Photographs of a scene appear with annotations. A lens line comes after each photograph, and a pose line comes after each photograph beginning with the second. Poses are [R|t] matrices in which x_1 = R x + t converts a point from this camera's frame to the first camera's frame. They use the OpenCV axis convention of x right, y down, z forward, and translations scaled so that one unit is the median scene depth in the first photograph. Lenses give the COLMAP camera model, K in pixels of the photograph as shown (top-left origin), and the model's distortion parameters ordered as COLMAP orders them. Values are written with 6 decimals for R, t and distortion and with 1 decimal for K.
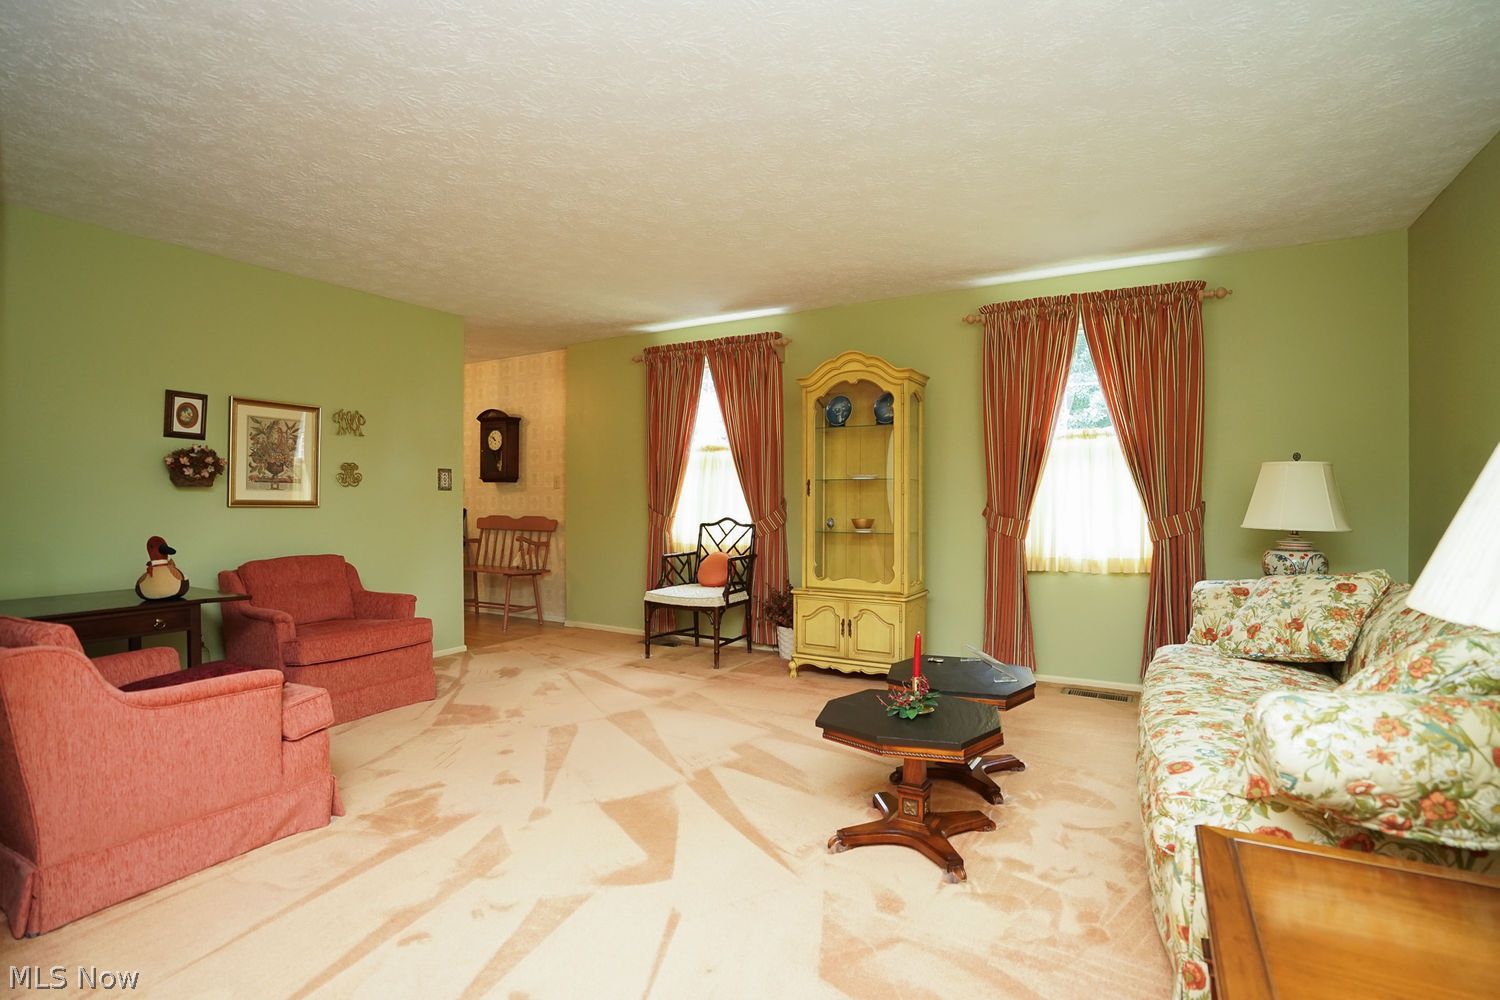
lens RADIAL K [[730.9, 0, 750.0], [0, 730.9, 500.0], [0, 0, 1]] dist [-0.004385, 0.000215]
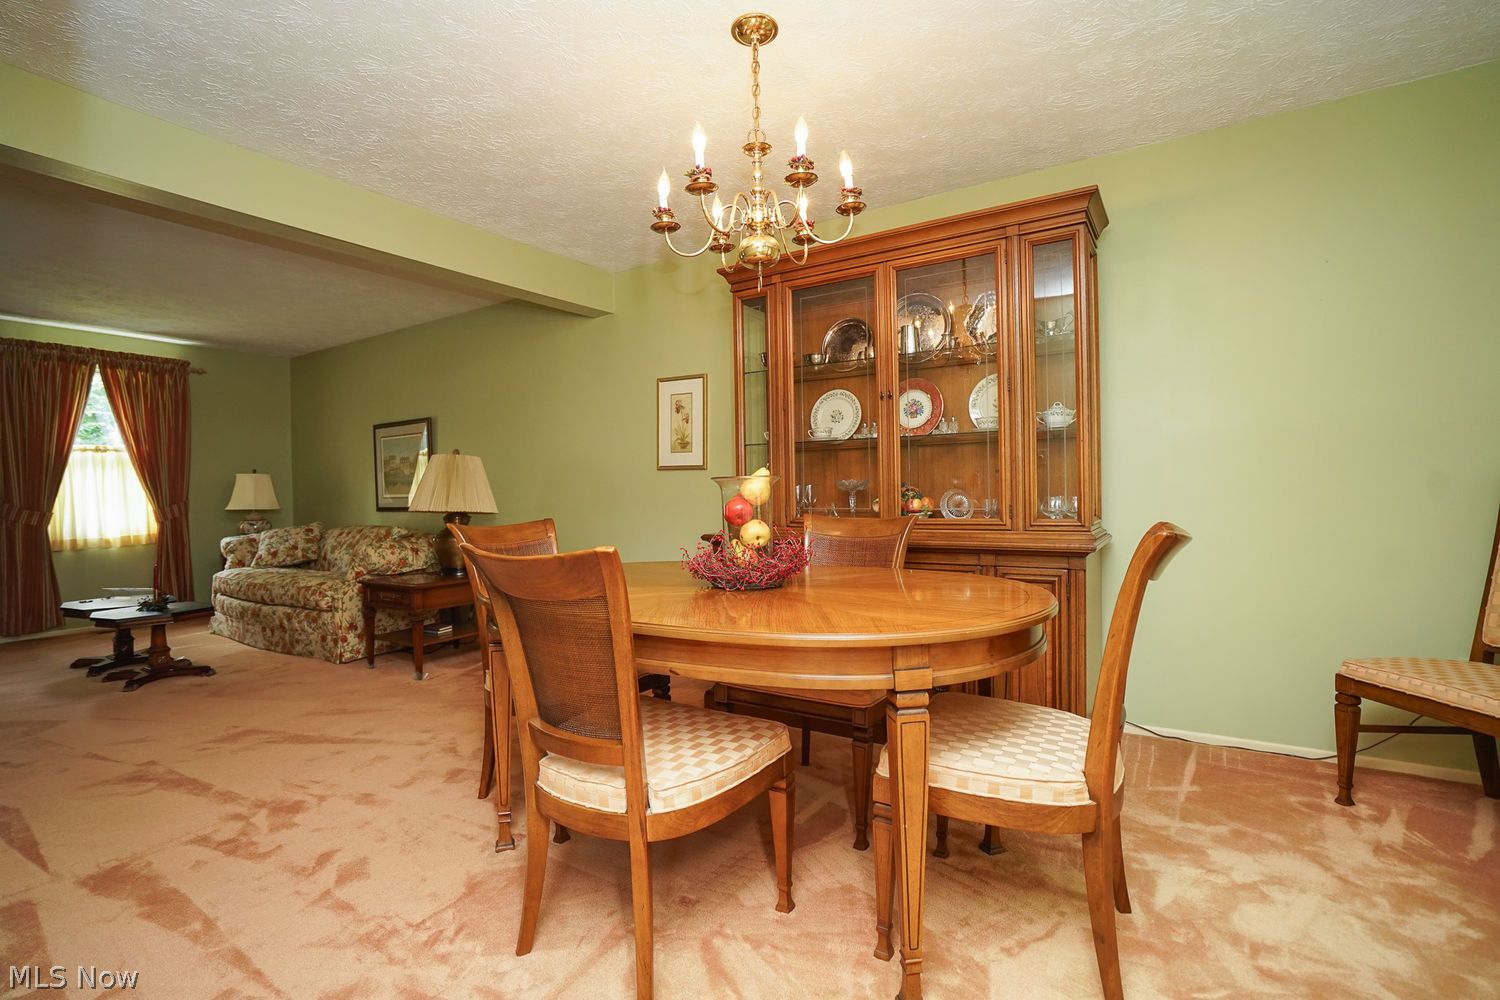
lens RADIAL K [[730.9, 0, 750.0], [0, 730.9, 500.0], [0, 0, 1]] dist [-0.004385, 0.000215]
pose [[0.099067, -0.013086, 0.994995, -0.873959], [0.015815, 0.999808, 0.011574, 0.012146], [-0.994955, 0.014589, 0.099255, -0.406571]]
